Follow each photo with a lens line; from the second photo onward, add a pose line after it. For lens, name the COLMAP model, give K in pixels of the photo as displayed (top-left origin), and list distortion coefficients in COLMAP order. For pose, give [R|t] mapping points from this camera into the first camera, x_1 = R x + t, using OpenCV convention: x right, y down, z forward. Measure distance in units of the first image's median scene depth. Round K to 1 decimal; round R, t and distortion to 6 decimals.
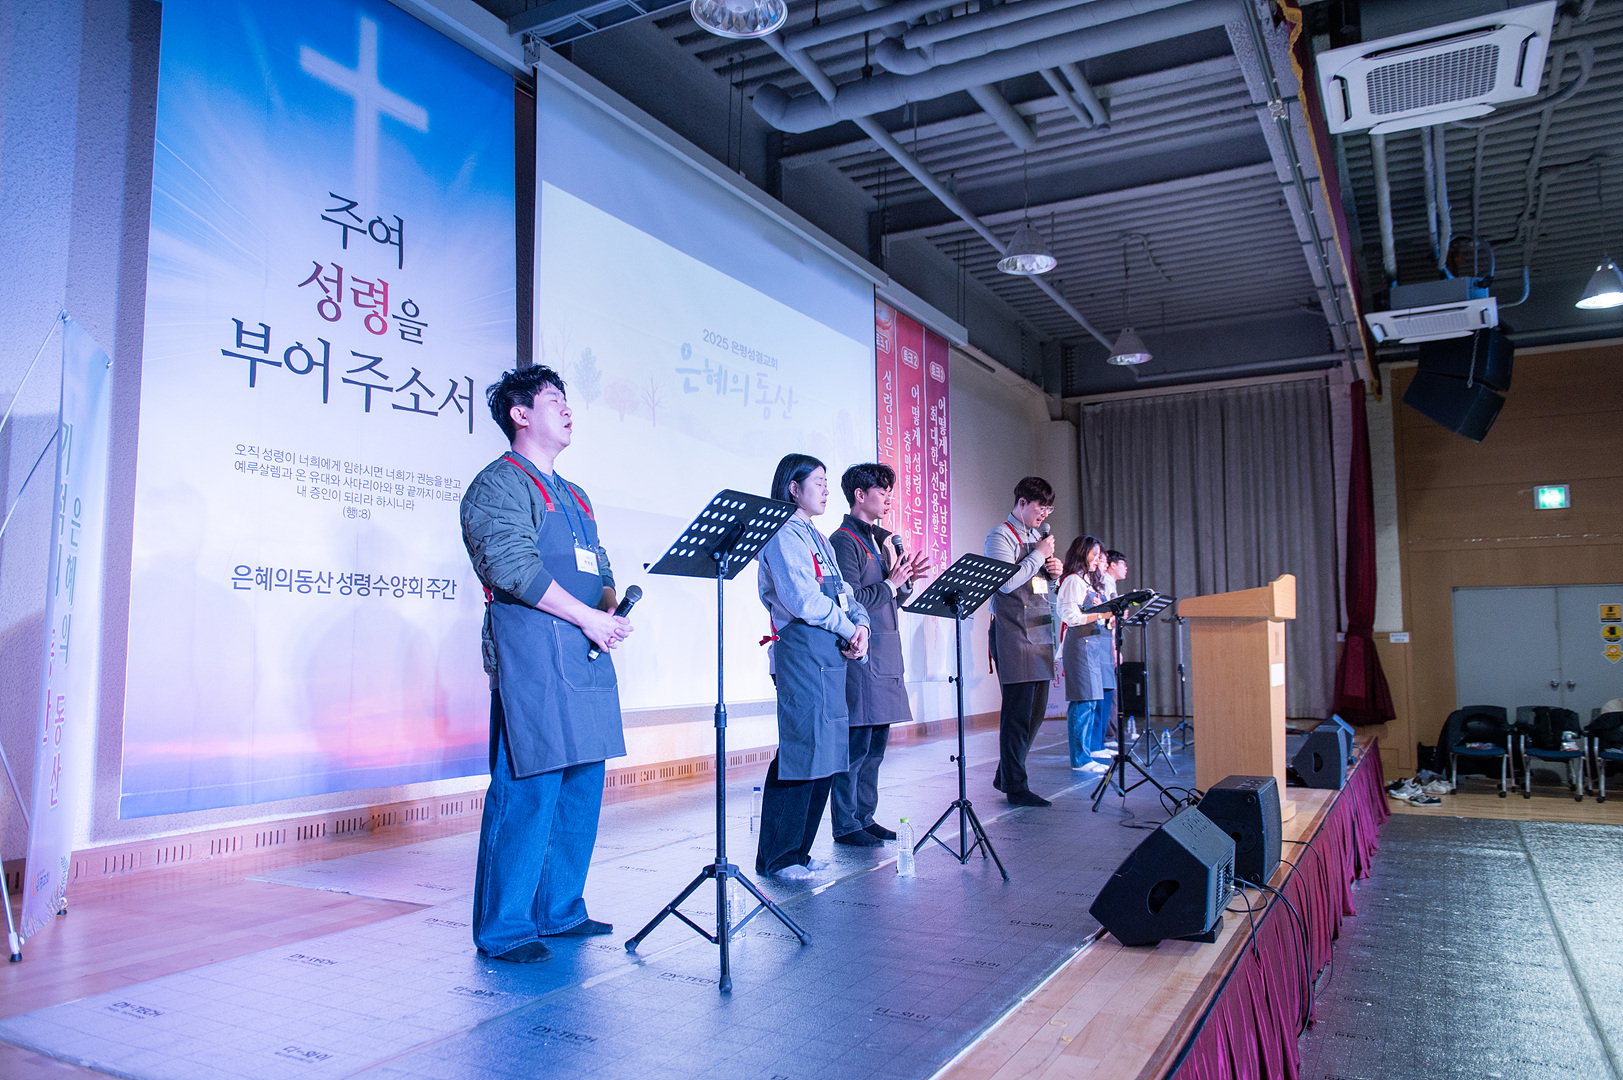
lens RADIAL K [[1145.8, 0, 820.7], [0, 1145.8, 536.0], [0, 0, 1]] dist [0.001035, -0.007606]
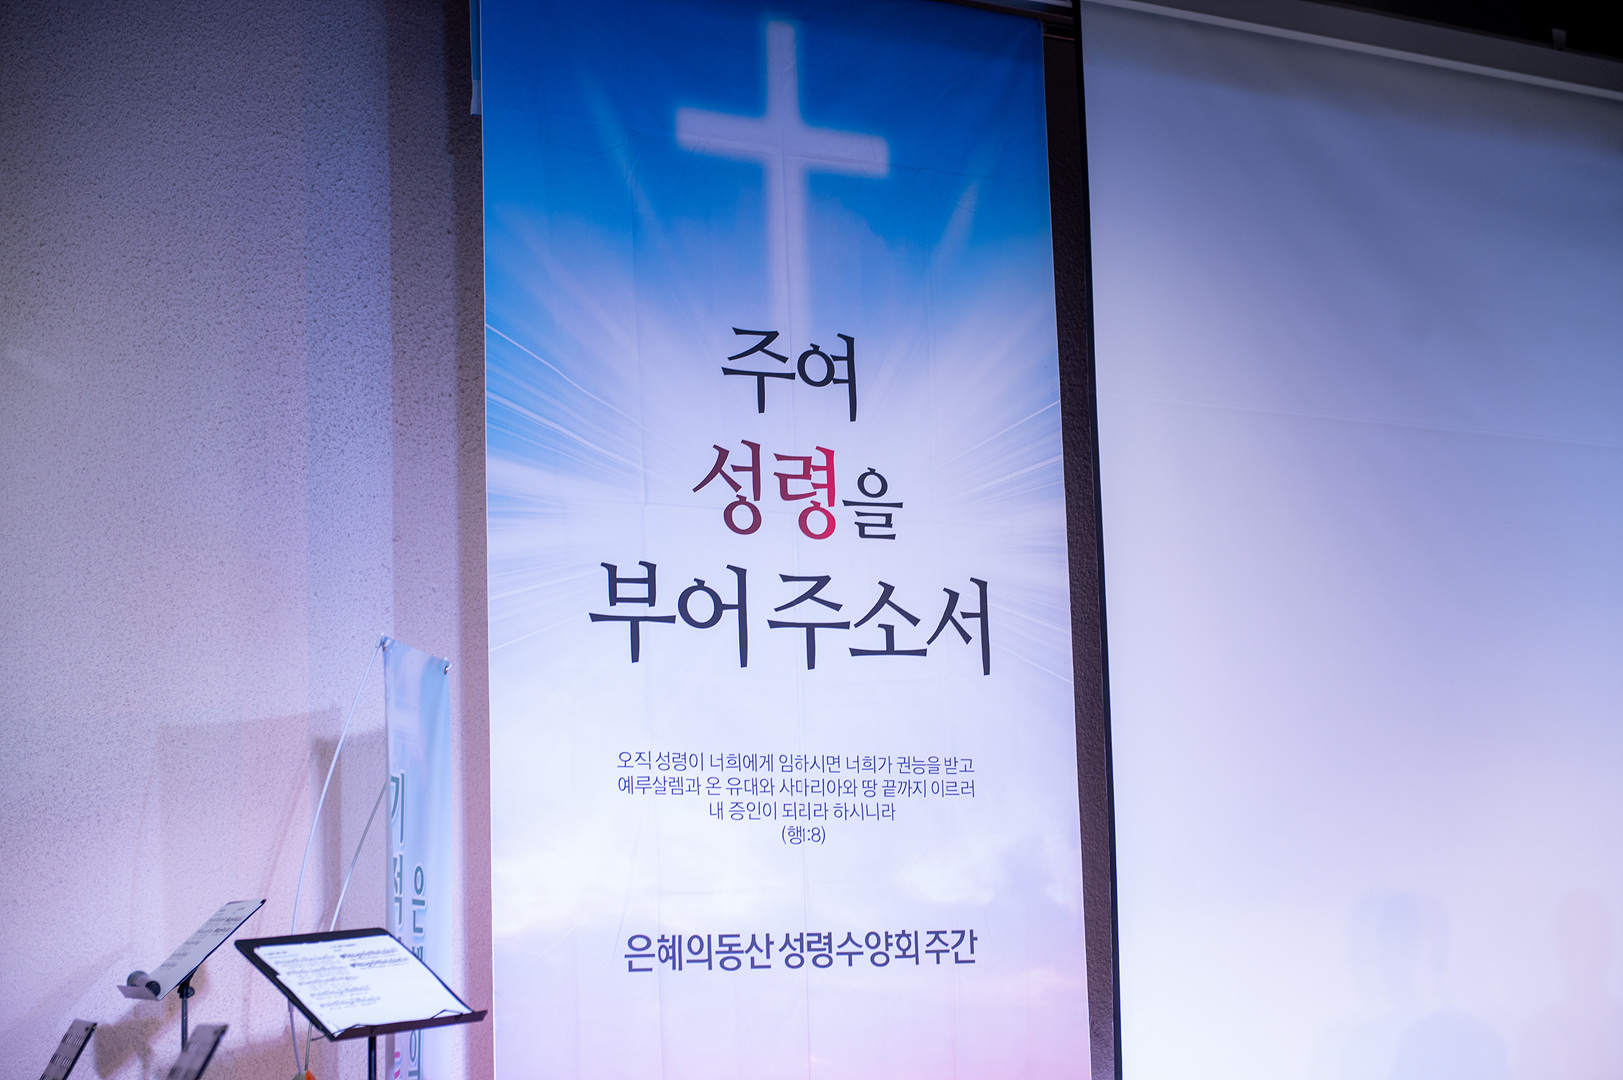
lens RADIAL K [[3065.5, 0, 807.4], [0, 3065.5, 567.2], [0, 0, 1]] dist [0.030661, -0.083463]
pose [[0.885519, -0.063902, -0.460187, 0.368881], [0.059307, 0.997940, -0.024452, -0.122209], [0.460801, -0.005639, 0.887485, -0.471904]]
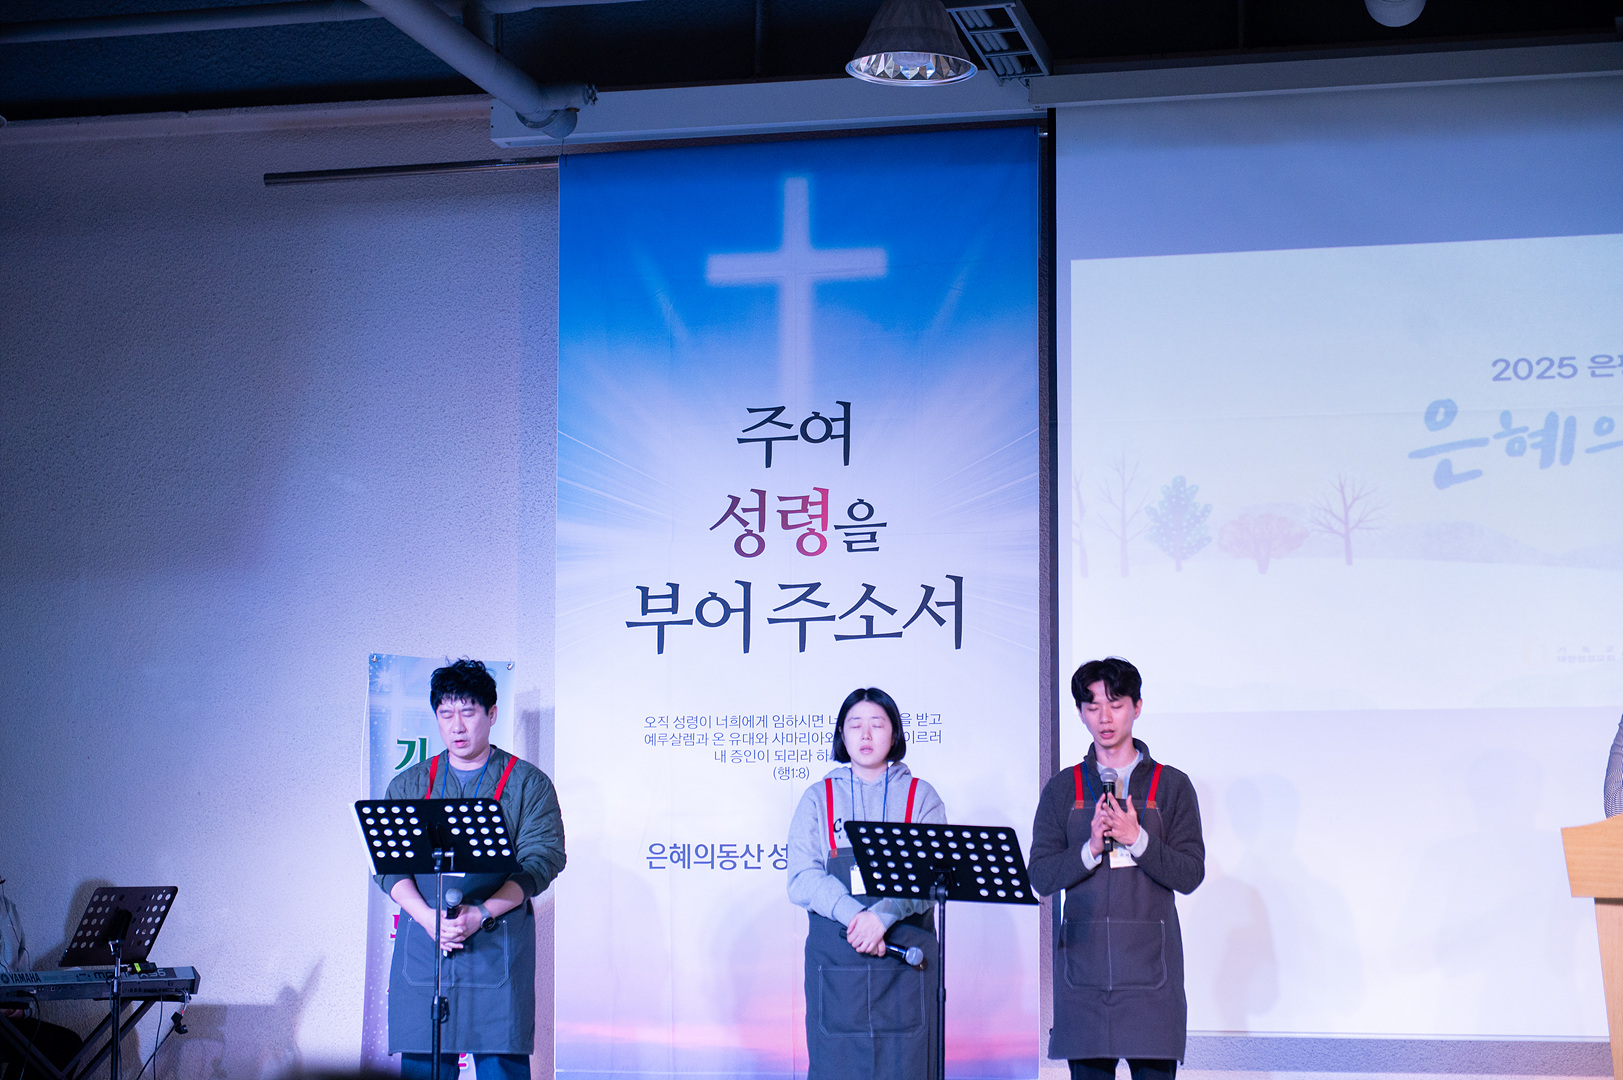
lens RADIAL K [[3205.1, 0, 815.7], [0, 3205.1, 527.2], [0, 0, 1]] dist [0.067705, -0.028613]
pose [[0.264965, -0.097754, -0.959290, 1.888654], [0.094227, 0.992712, -0.075134, -0.020319], [0.959643, -0.070483, 0.272244, 0.368182]]
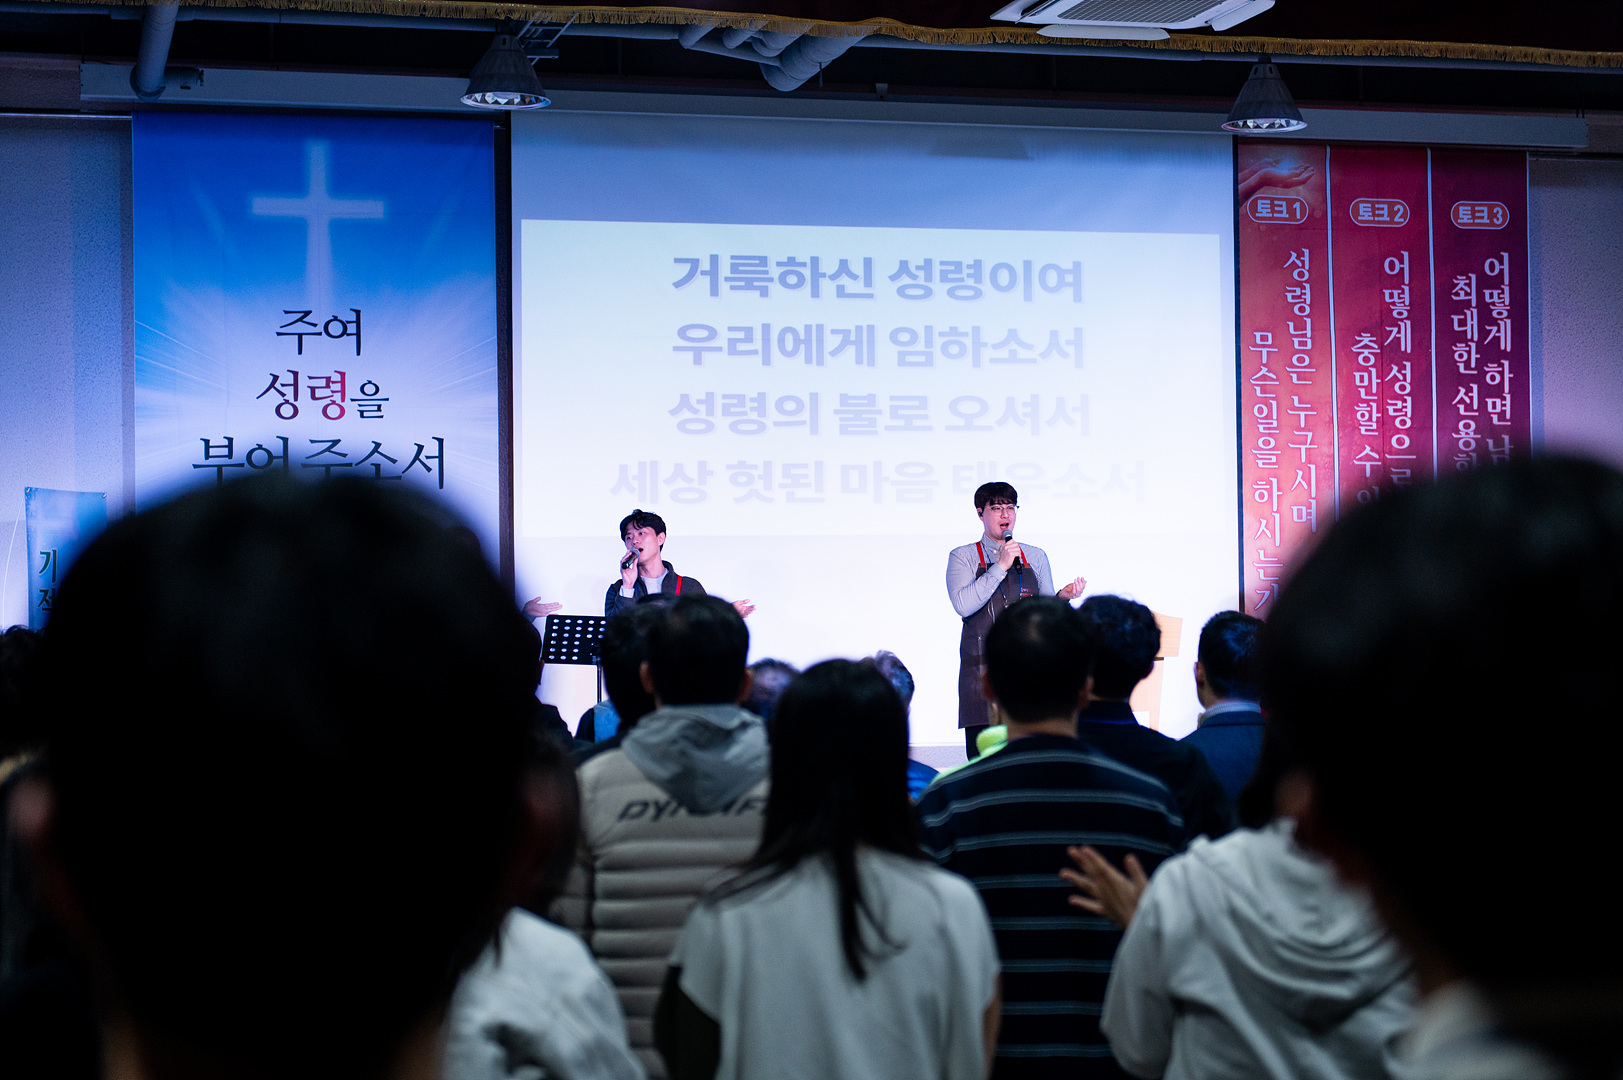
lens RADIAL K [[3259.2, 0, 814.6], [0, 3259.2, 541.1], [0, 0, 1]] dist [0.012897, 0.219761]
pose [[0.690838, -0.016787, -0.722815, 2.377537], [0.074232, 0.996094, 0.047814, -0.177565], [0.719189, -0.086688, 0.689386, -0.960995]]
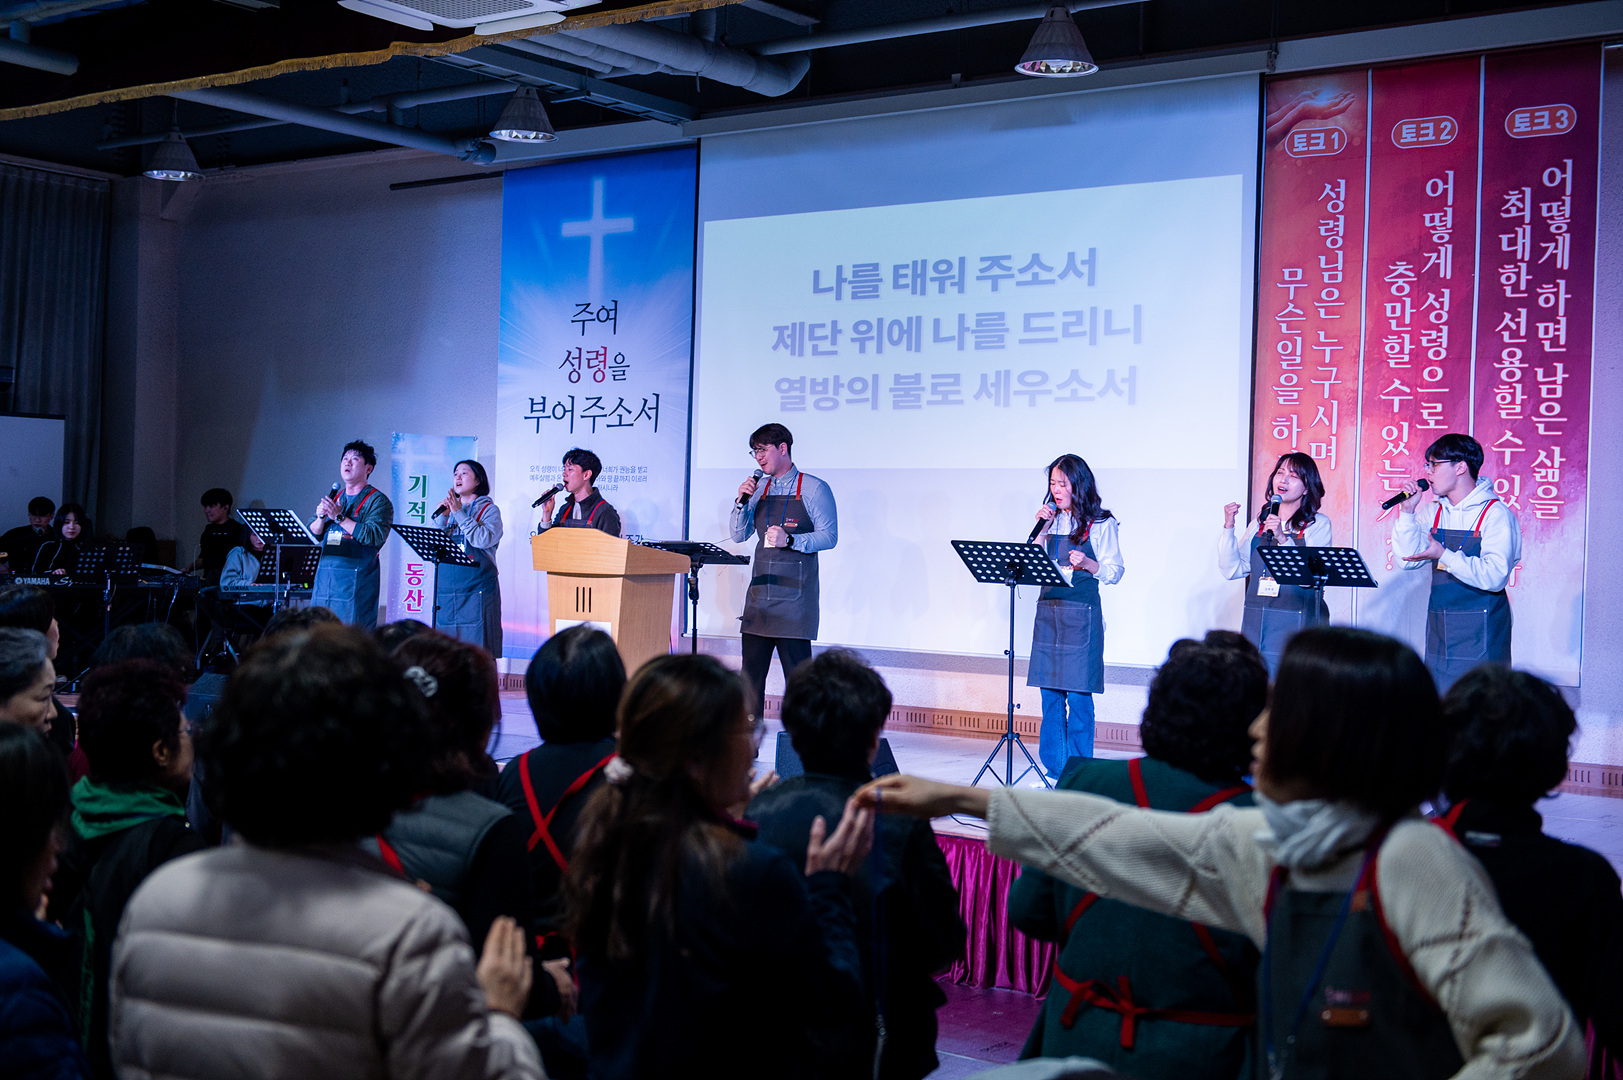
lens RADIAL K [[2165.9, 0, 787.8], [0, 2165.9, 488.3], [0, 0, 1]] dist [0.022844, 0.008110]
pose [[-0.153348, -0.007068, -0.988147, 2.559504], [0.077538, 0.996805, -0.019163, 0.047478], [0.985125, -0.079558, -0.152311, 1.722804]]
